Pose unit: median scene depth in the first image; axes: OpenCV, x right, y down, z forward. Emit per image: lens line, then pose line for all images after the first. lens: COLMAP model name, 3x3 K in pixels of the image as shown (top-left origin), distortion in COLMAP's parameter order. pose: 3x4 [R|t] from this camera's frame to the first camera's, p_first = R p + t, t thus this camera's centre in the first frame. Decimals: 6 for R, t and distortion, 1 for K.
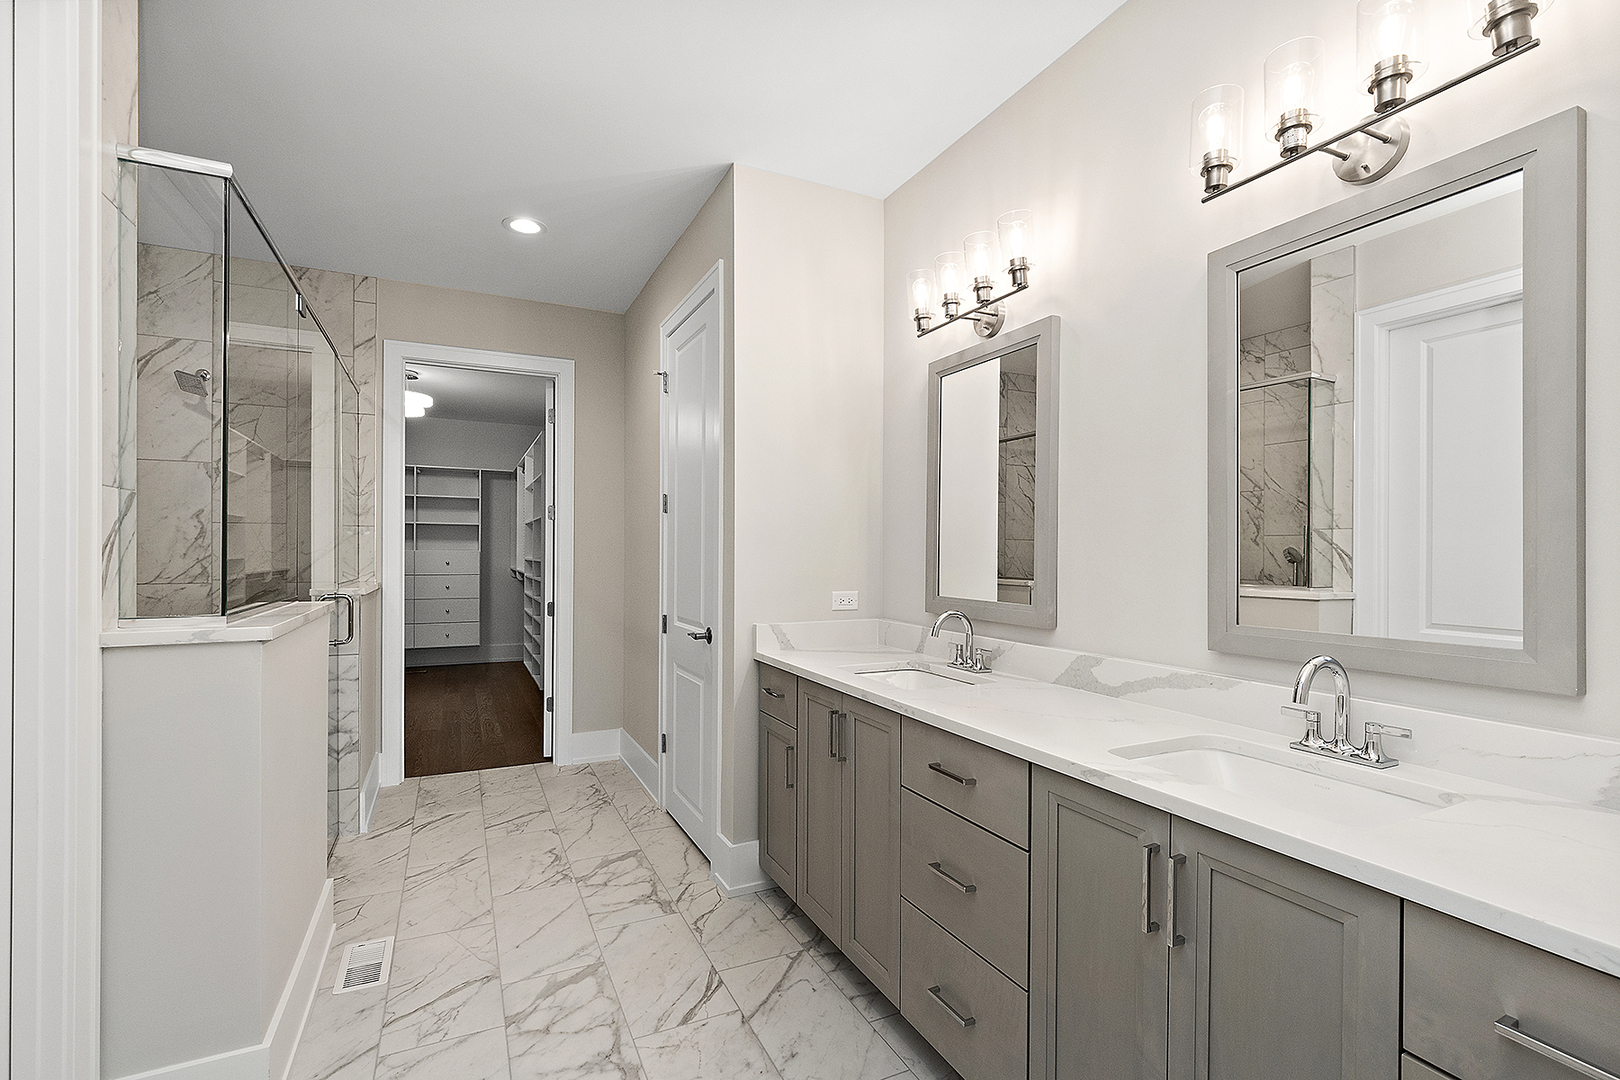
lens RADIAL K [[730.1, 0, 794.4], [0, 730.1, 552.9], [0, 0, 1]] dist [-0.001952, -0.001700]
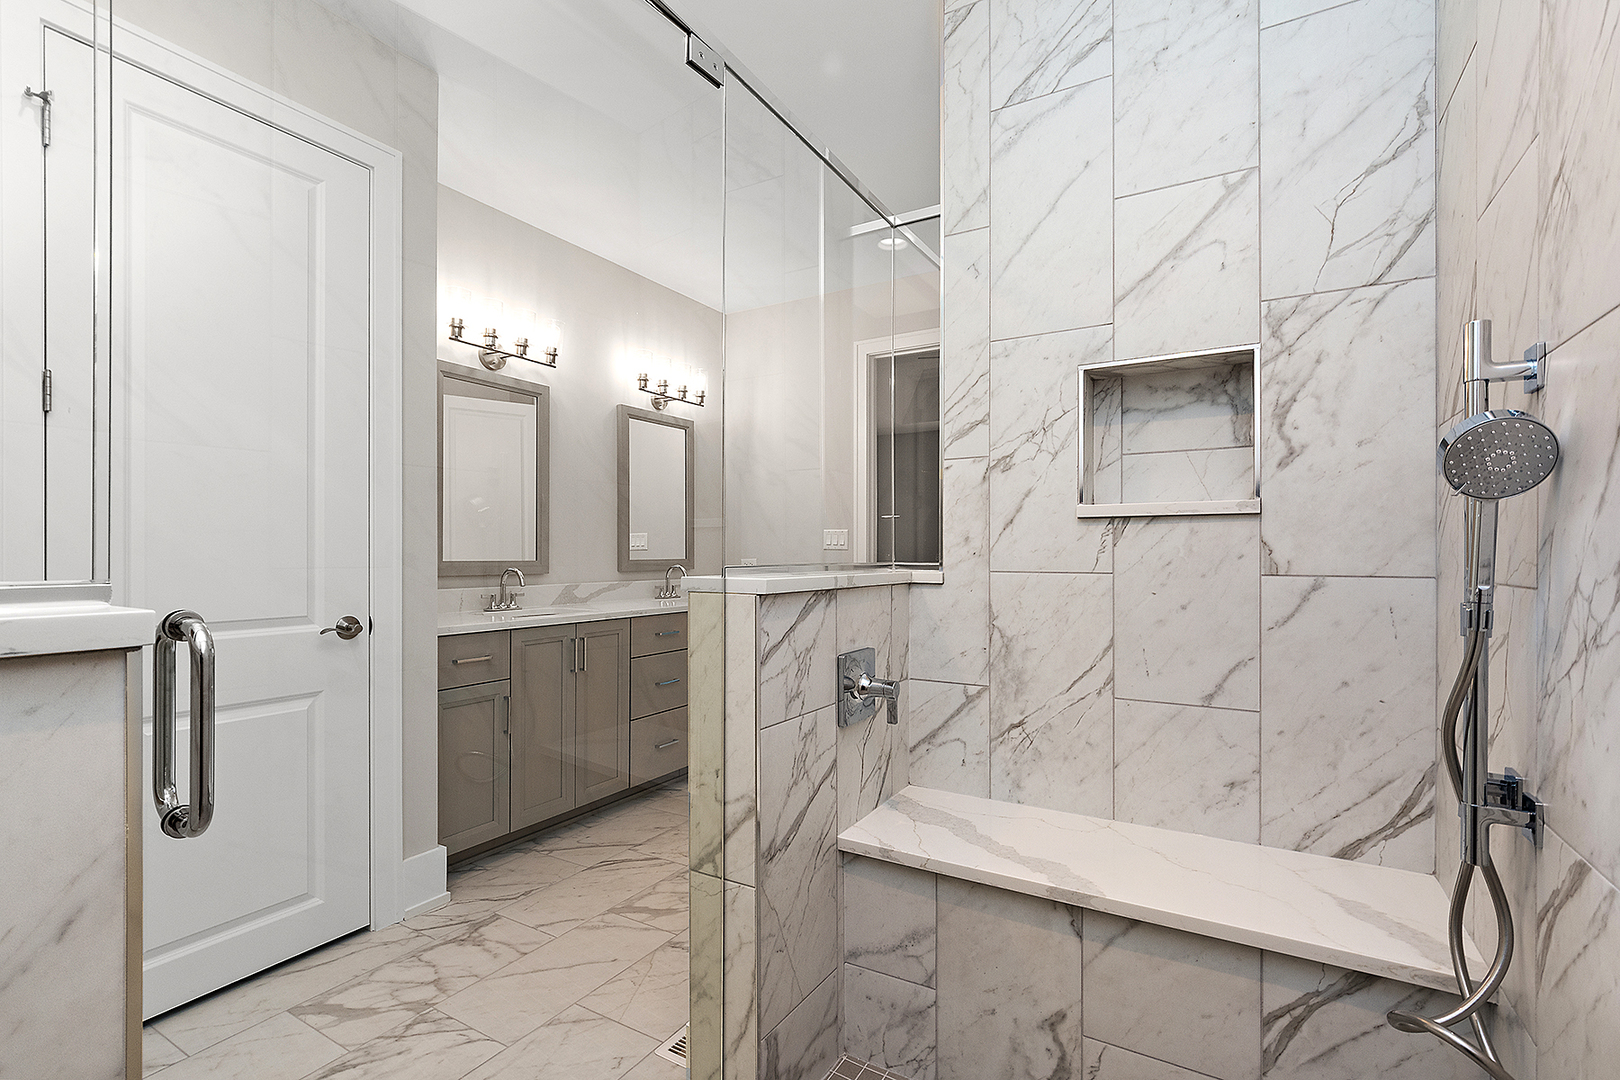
lens RADIAL K [[730.1, 0, 797.3], [0, 730.1, 548.0], [0, 0, 1]] dist [-0.001952, -0.001700]
pose [[-0.548954, 0.001273, 0.835852, -0.800477], [-0.001270, 0.999996, -0.002357, 0.027989], [-0.835852, -0.002355, -0.548951, 0.841104]]
